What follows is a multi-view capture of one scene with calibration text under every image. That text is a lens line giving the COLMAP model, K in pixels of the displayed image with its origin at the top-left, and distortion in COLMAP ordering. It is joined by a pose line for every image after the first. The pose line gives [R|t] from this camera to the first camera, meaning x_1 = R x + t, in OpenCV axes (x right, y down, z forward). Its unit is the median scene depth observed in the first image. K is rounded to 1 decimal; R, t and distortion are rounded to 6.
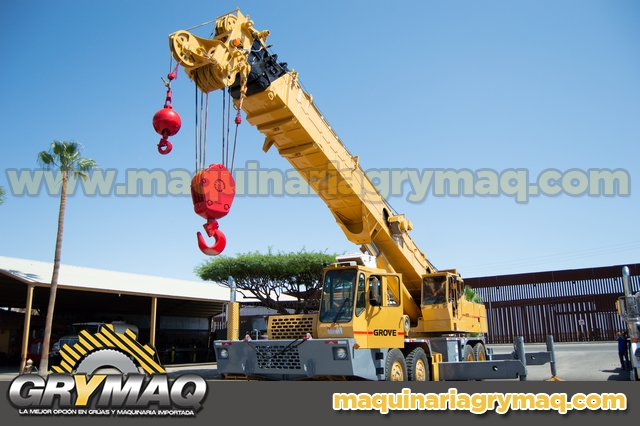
lens RADIAL K [[513.8, 0, 320.0], [0, 513.8, 213.0], [0, 0, 1]] dist [-0.076856, 0.009315]
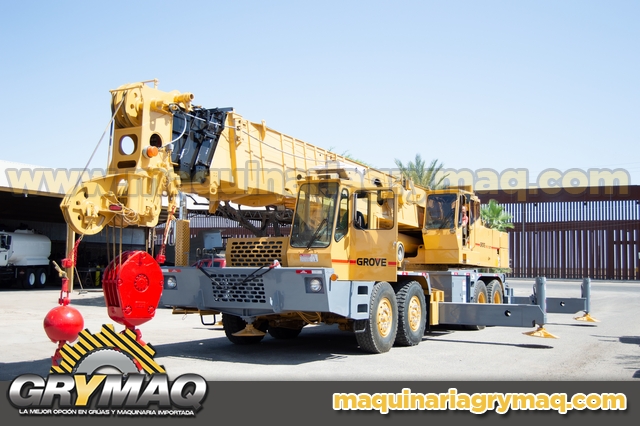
lens RADIAL K [[713.6, 0, 320.0], [0, 713.6, 213.0], [0, 0, 1]] dist [-0.016308, -0.002508]
pose [[0.999067, 0.029829, 0.031234, 0.007201], [-0.034452, 0.986545, 0.159820, -0.017797], [-0.026046, -0.160747, 0.986652, -0.086011]]
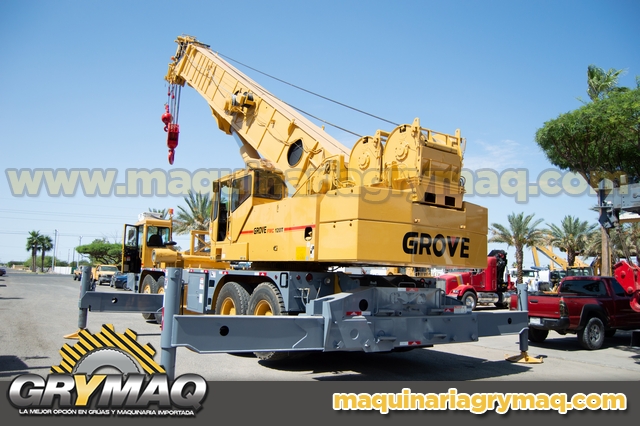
lens RADIAL K [[513.8, 0, 320.0], [0, 513.8, 213.0], [0, 0, 1]] dist [-0.076856, 0.009315]
pose [[-0.427118, -0.101426, -0.898490, 1.031726], [0.203824, 0.957313, -0.204958, 0.421664], [0.880924, -0.270675, -0.388212, 1.740566]]
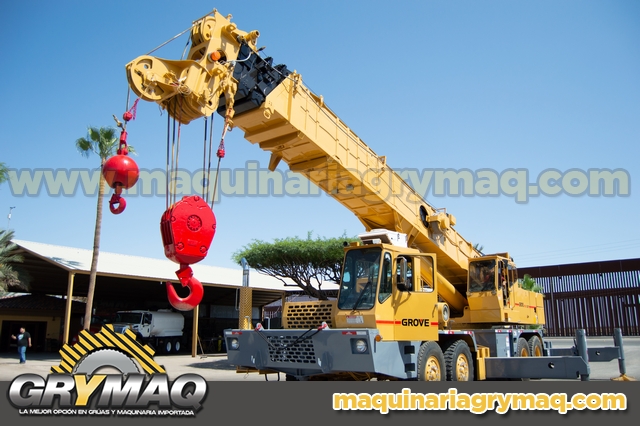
lens RADIAL K [[513.8, 0, 320.0], [0, 513.8, 213.0], [0, 0, 1]] dist [-0.076856, 0.009315]
pose [[0.993898, -0.010174, -0.109834, 0.052338], [0.012178, 0.999771, 0.017585, 0.028288], [0.109630, -0.018816, 0.993794, 0.114268]]
